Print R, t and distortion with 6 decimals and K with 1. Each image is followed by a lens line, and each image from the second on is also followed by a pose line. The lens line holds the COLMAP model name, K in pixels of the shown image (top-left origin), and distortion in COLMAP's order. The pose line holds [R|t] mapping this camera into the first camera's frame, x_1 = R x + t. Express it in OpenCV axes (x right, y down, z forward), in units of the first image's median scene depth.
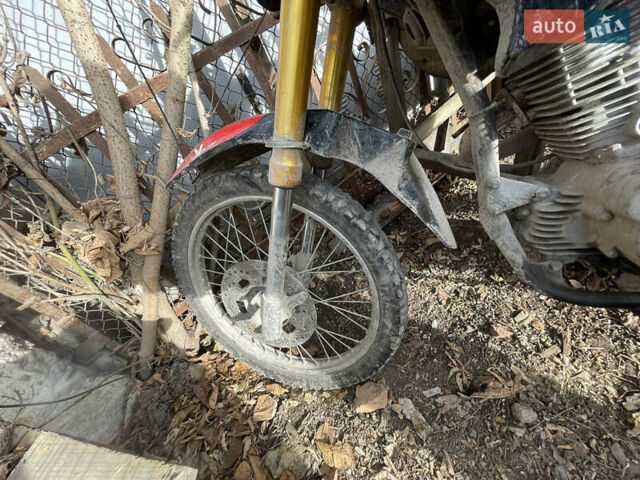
lens RADIAL K [[258.0, 0, 320.0], [0, 258.0, 240.0], [0, 0, 1]] dist [-0.001086, 0.000208]
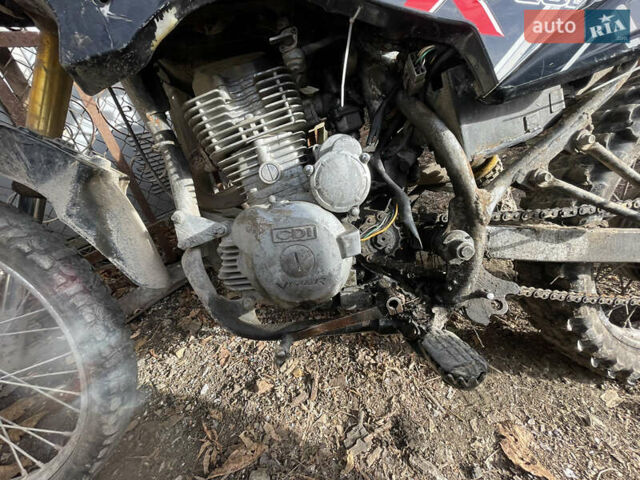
lens RADIAL K [[258.0, 0, 320.0], [0, 258.0, 240.0], [0, 0, 1]] dist [-0.001086, 0.000208]
pose [[0.904668, 0.074420, 0.419569, 0.478950], [0.034605, 0.968548, -0.246407, 0.081224], [-0.424711, 0.237436, 0.873639, -0.050708]]
